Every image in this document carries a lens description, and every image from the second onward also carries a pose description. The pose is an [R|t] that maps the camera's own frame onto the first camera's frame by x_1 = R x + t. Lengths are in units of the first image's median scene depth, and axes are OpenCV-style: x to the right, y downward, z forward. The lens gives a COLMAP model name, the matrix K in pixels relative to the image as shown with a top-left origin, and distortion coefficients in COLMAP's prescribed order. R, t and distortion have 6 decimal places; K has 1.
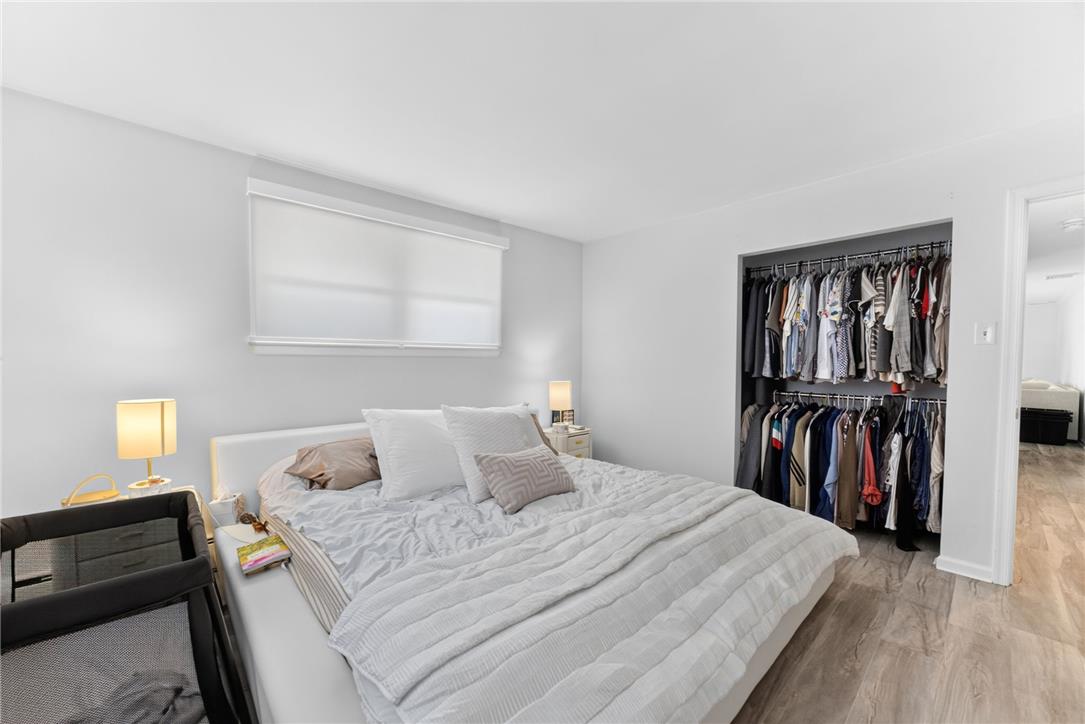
lens RADIAL K [[427.0, 0, 542.8], [0, 427.0, 366.1], [0, 0, 1]] dist [-0.007945, 0.000921]
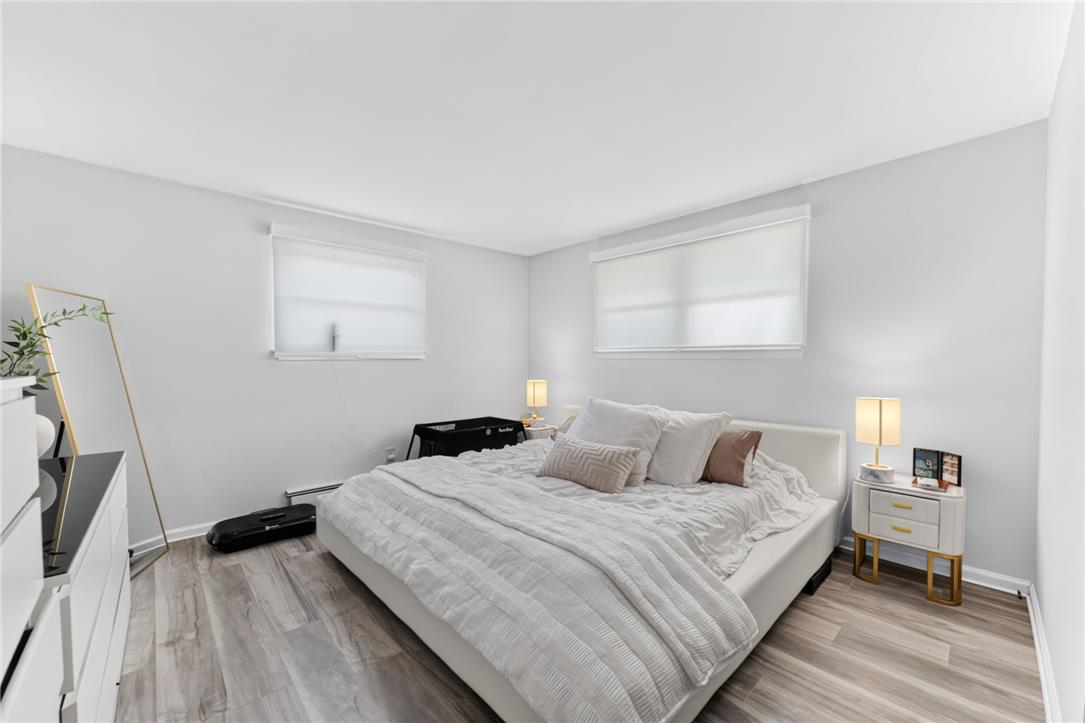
lens RADIAL K [[427.0, 0, 545.7], [0, 427.0, 362.8], [0, 0, 1]] dist [-0.007945, 0.000921]
pose [[0.012433, 0.007333, -0.999896, 0.986758], [-0.015625, 0.999852, 0.007138, -0.018552], [0.999801, 0.015535, 0.012546, 0.774002]]
